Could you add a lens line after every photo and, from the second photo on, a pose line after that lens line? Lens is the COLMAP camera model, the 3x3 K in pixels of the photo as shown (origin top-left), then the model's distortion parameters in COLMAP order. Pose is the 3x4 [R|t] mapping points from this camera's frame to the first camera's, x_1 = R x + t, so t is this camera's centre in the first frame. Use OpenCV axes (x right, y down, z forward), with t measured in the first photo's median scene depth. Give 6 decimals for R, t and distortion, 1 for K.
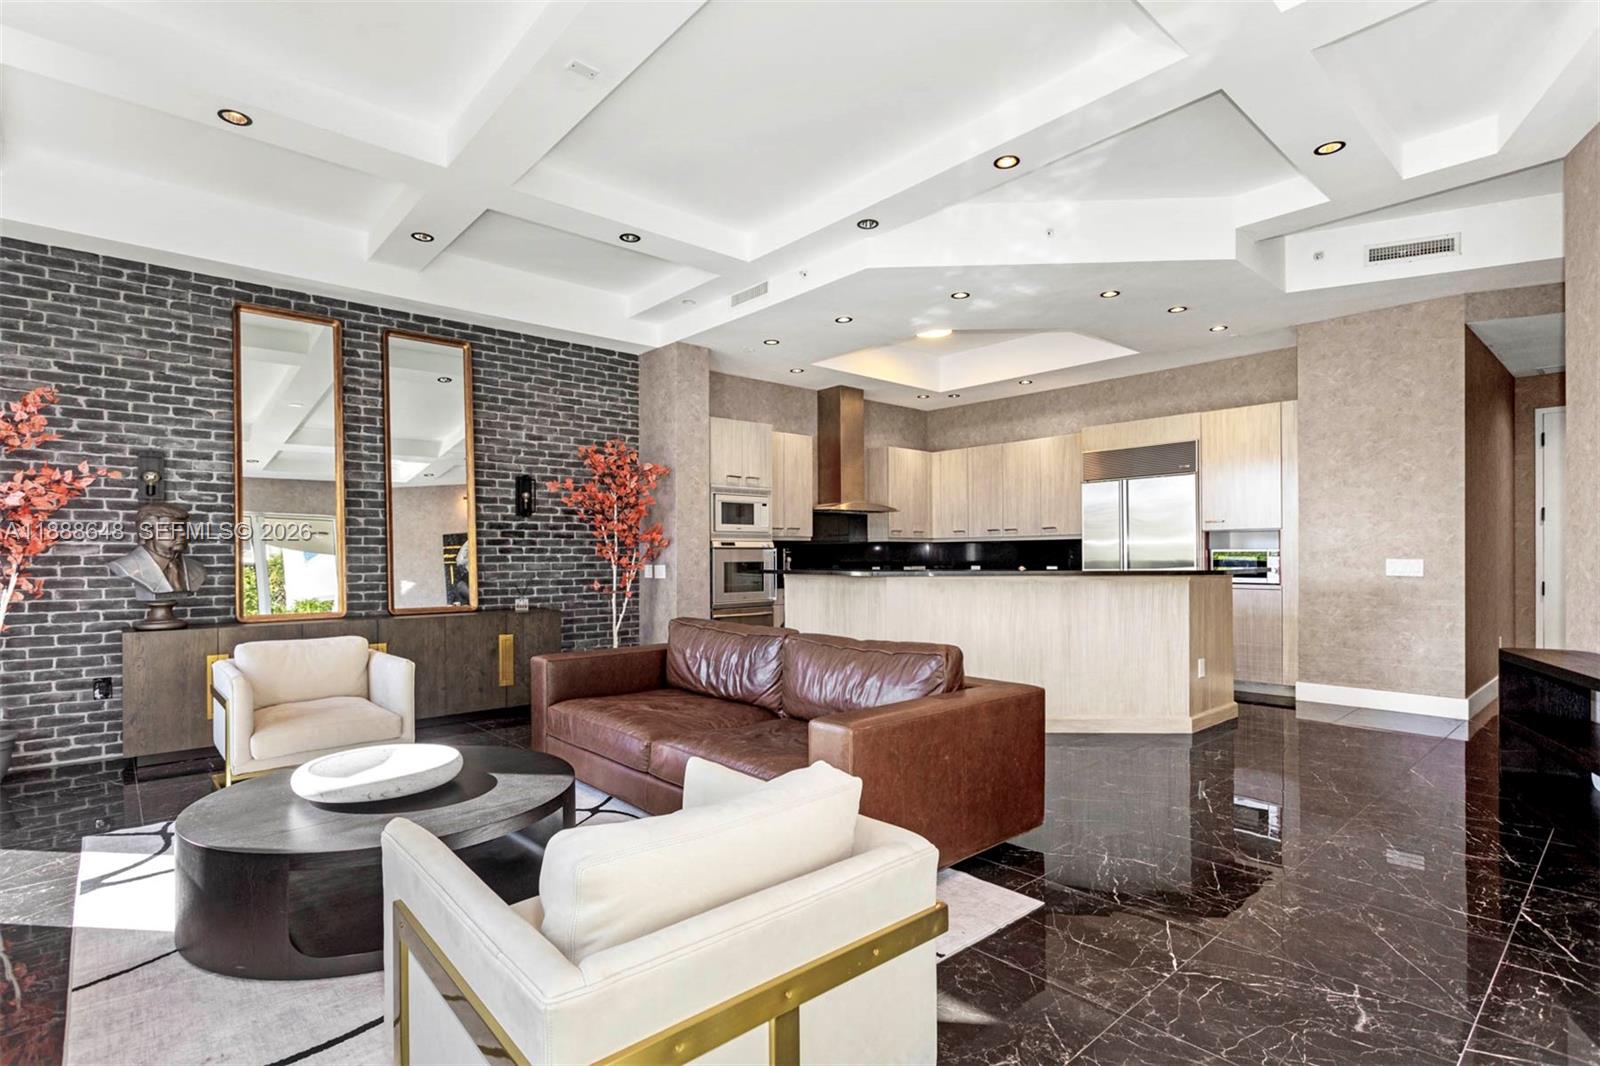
lens RADIAL K [[780.0, 0, 794.7], [0, 780.0, 553.4], [0, 0, 1]] dist [-0.008948, 0.004634]
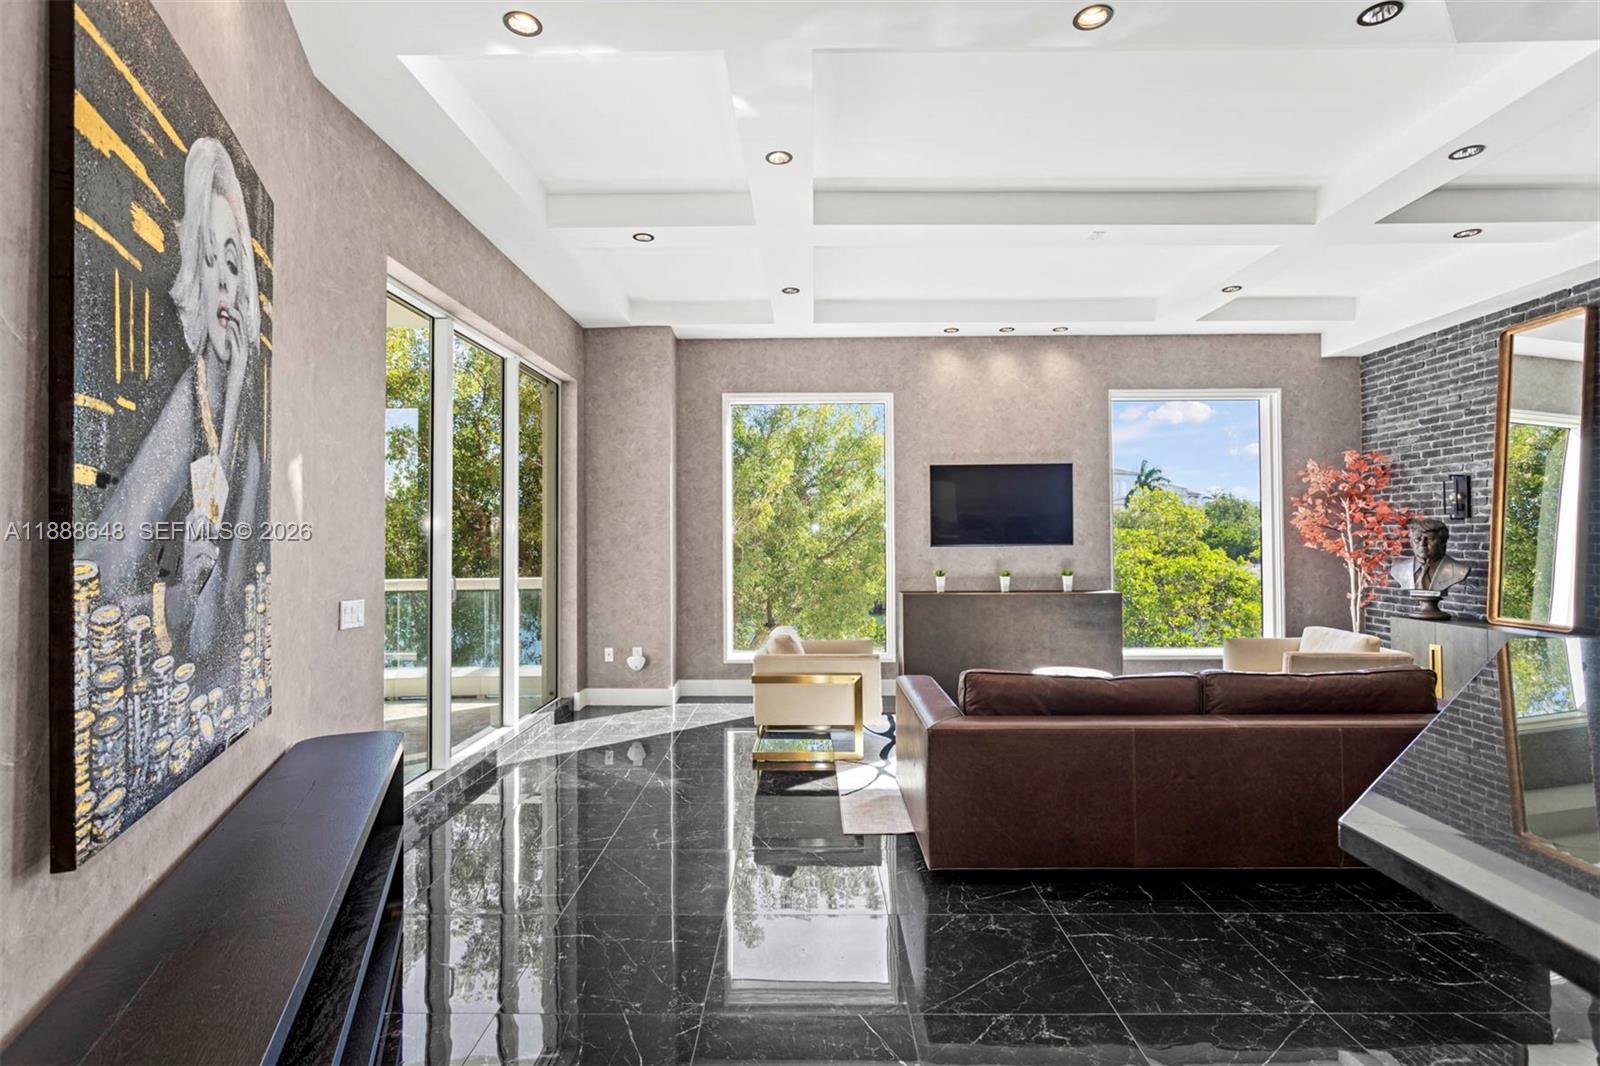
lens RADIAL K [[771.2, 0, 802.6], [0, 771.2, 521.7], [0, 0, 1]] dist [-0.016702, 0.007737]
pose [[-0.674751, -0.006450, -0.738017, 0.746422], [0.009903, 0.999793, -0.017792, -0.045715], [0.737979, -0.019314, -0.674548, 1.013140]]
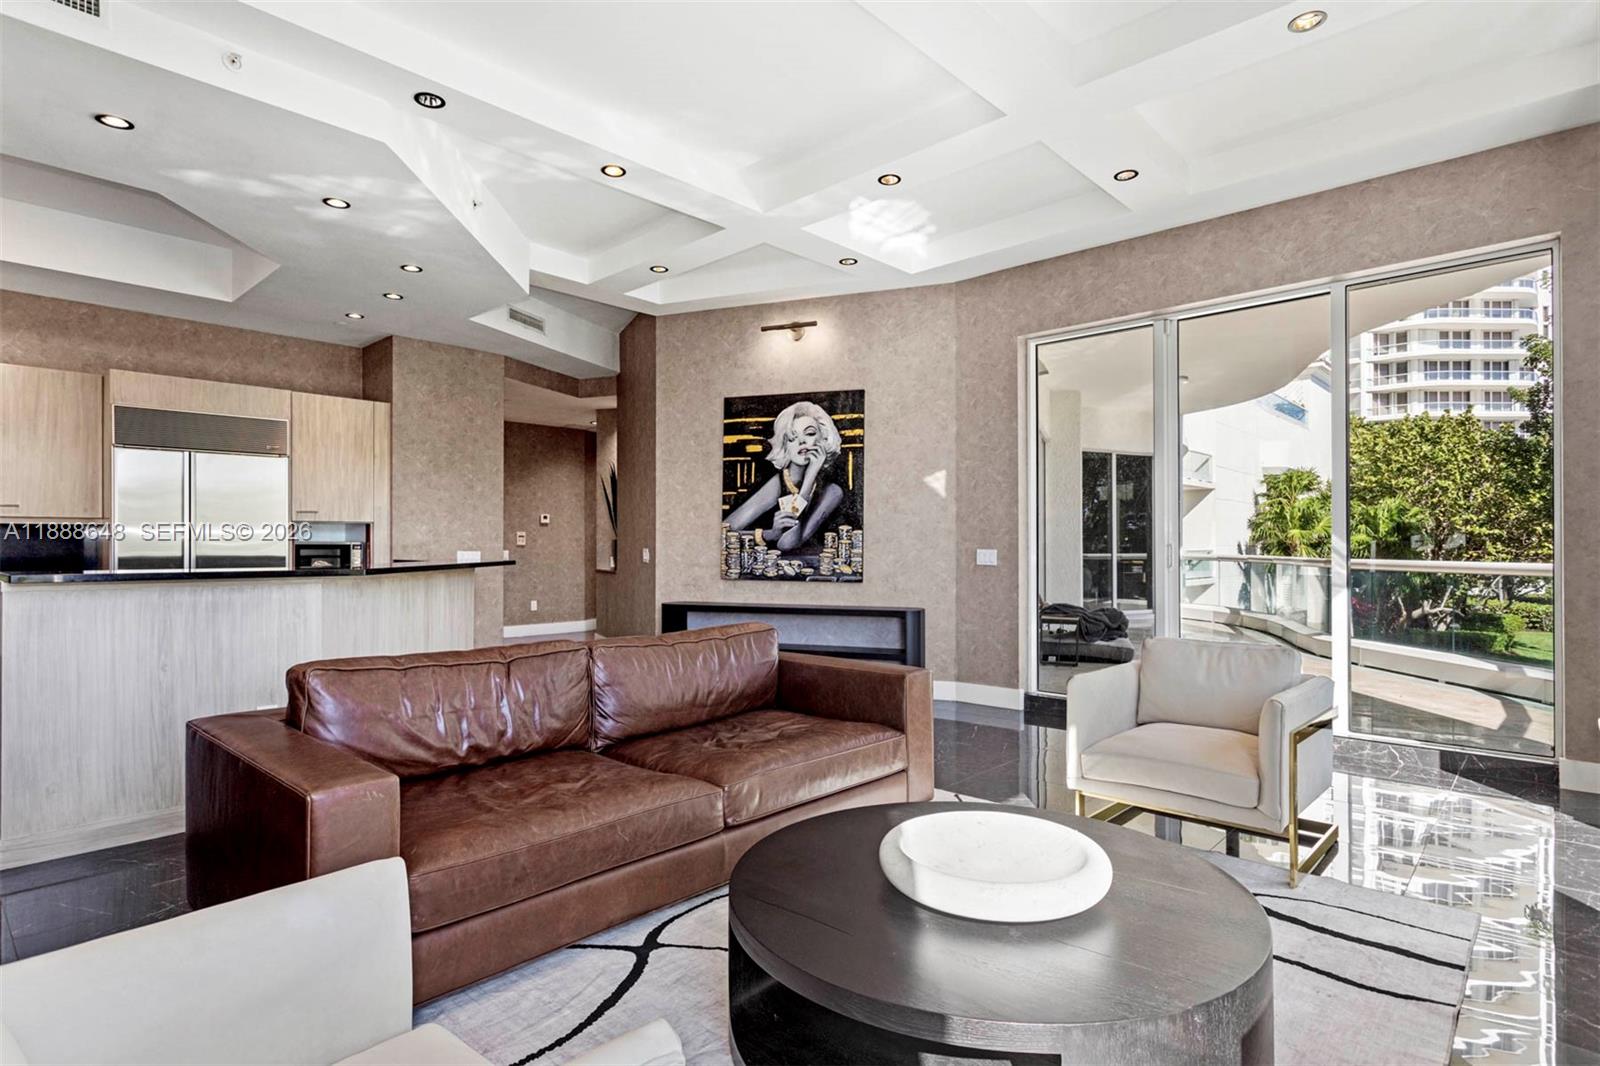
lens RADIAL K [[834.1, 0, 798.5], [0, 834.1, 548.7], [0, 0, 1]] dist [-0.025427, 0.034932]
pose [[-0.093851, 0.001108, 0.995586, -0.695230], [-0.001191, 0.999999, -0.001226, 0.004895], [-0.995586, -0.001301, -0.093850, 0.692566]]
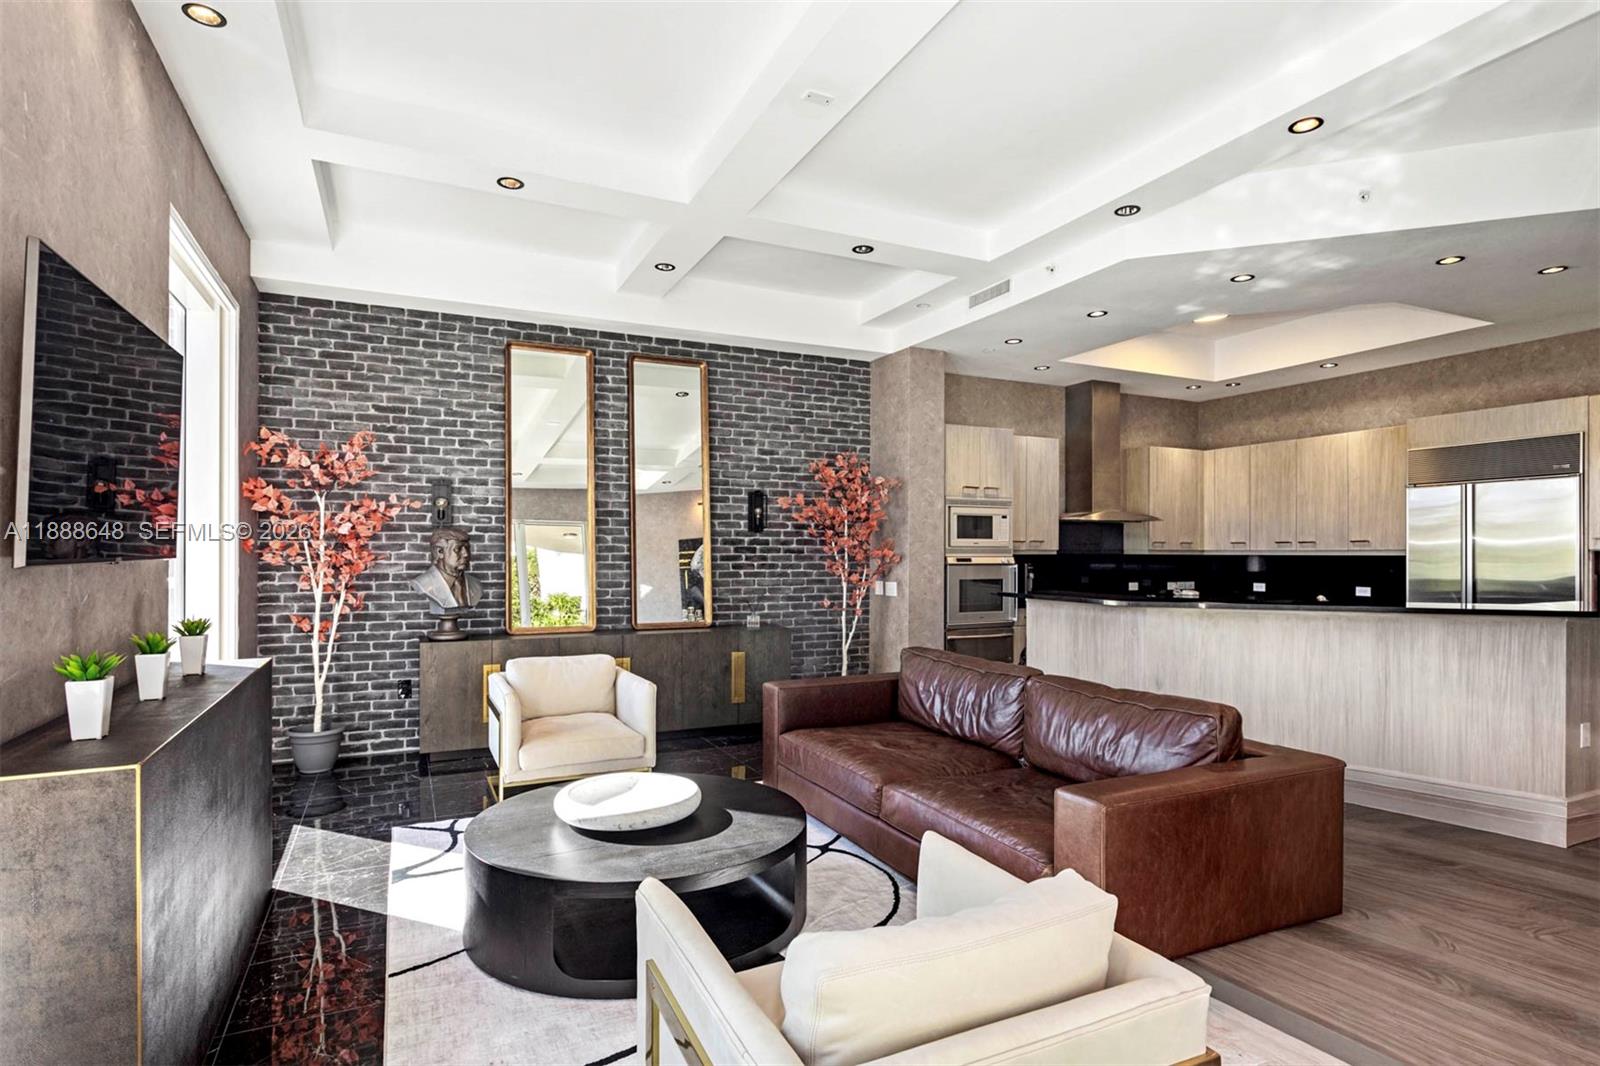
lens RADIAL K [[834.1, 0, 798.5], [0, 834.1, 548.7], [0, 0, 1]] dist [-0.025427, 0.034932]
pose [[0.961185, 0.006615, -0.275826, -0.001851], [-0.006750, 0.999977, 0.000460, -0.034816], [0.275823, 0.001419, 0.961207, -0.010442]]
